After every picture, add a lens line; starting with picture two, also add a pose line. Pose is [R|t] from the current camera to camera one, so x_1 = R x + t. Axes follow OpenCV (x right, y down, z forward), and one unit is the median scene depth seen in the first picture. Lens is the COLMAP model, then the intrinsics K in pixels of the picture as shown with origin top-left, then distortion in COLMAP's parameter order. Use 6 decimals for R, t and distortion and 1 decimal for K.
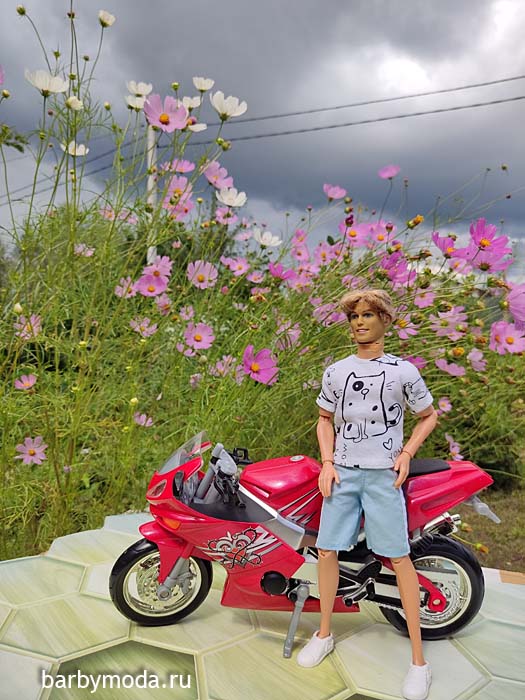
lens RADIAL K [[529.0, 0, 262.5], [0, 529.0, 350.0], [0, 0, 1]] dist [0.060273, -0.090885]
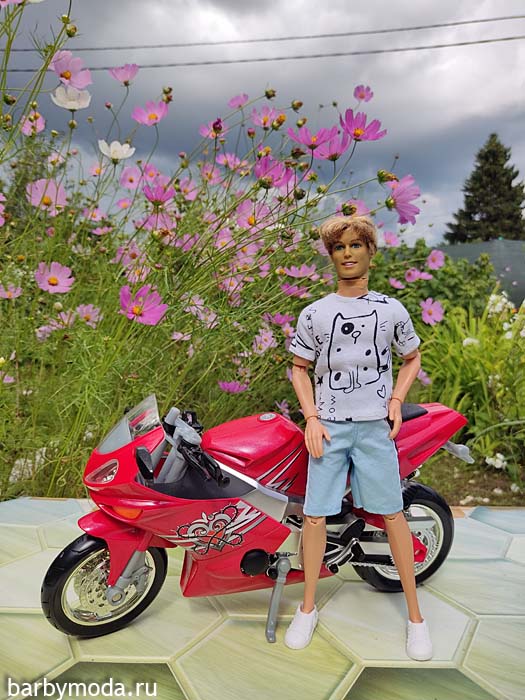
lens RADIAL K [[529.0, 0, 262.5], [0, 529.0, 350.0], [0, 0, 1]] dist [0.060273, -0.090885]
pose [[0.953501, -0.054352, 0.296450, -0.205705], [0.029056, 0.995601, 0.089078, 0.021407], [-0.299987, -0.076323, 0.950885, 0.210905]]
